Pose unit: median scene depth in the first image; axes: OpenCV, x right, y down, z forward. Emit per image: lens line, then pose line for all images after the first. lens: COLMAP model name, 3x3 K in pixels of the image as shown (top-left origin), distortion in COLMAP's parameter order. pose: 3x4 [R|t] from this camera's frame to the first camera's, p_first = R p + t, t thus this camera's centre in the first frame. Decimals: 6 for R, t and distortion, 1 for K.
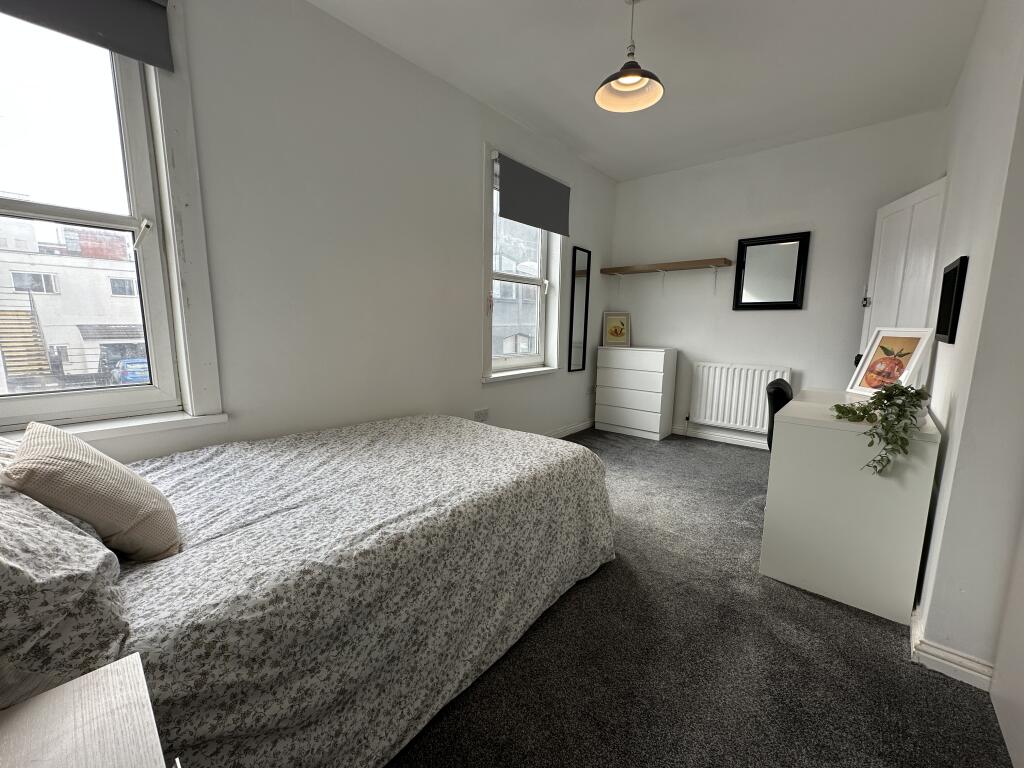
lens RADIAL K [[401.0, 0, 512.0], [0, 401.0, 384.0], [0, 0, 1]] dist [-0.011166, -0.000197]
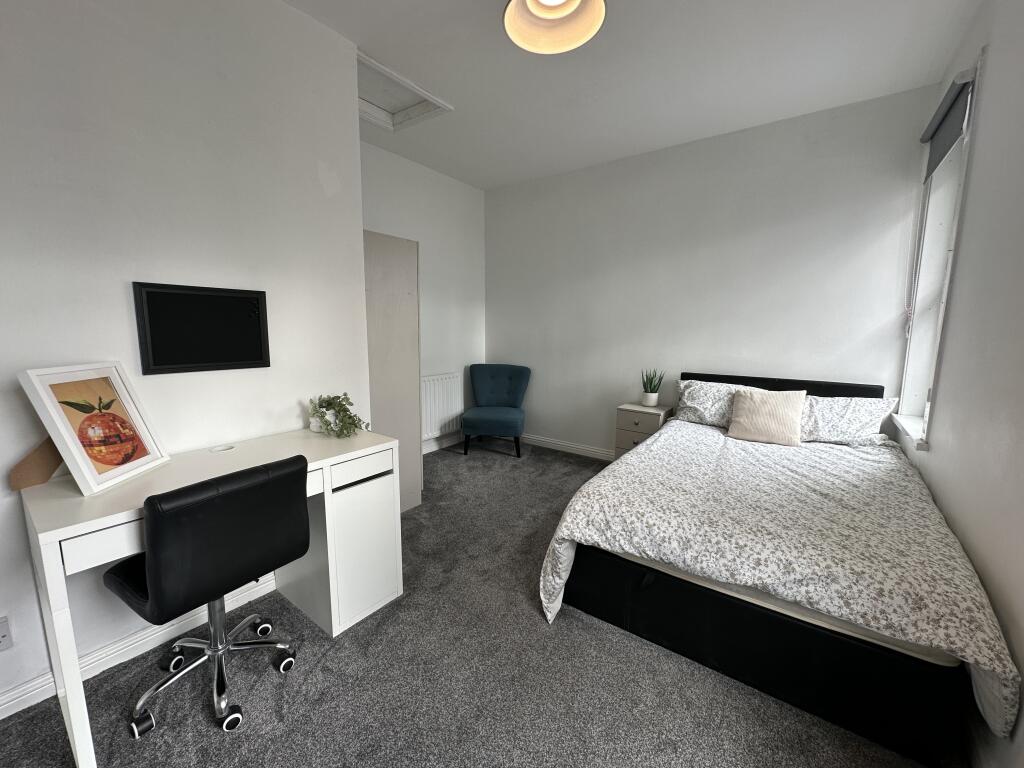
lens RADIAL K [[401.0, 0, 512.0], [0, 401.0, 384.0], [0, 0, 1]] dist [-0.011166, -0.000197]
pose [[-0.996658, 0.000263, -0.081684, 0.453299], [-0.022855, 0.959157, 0.281950, -0.360860], [0.078422, 0.282874, -0.955946, 1.973039]]
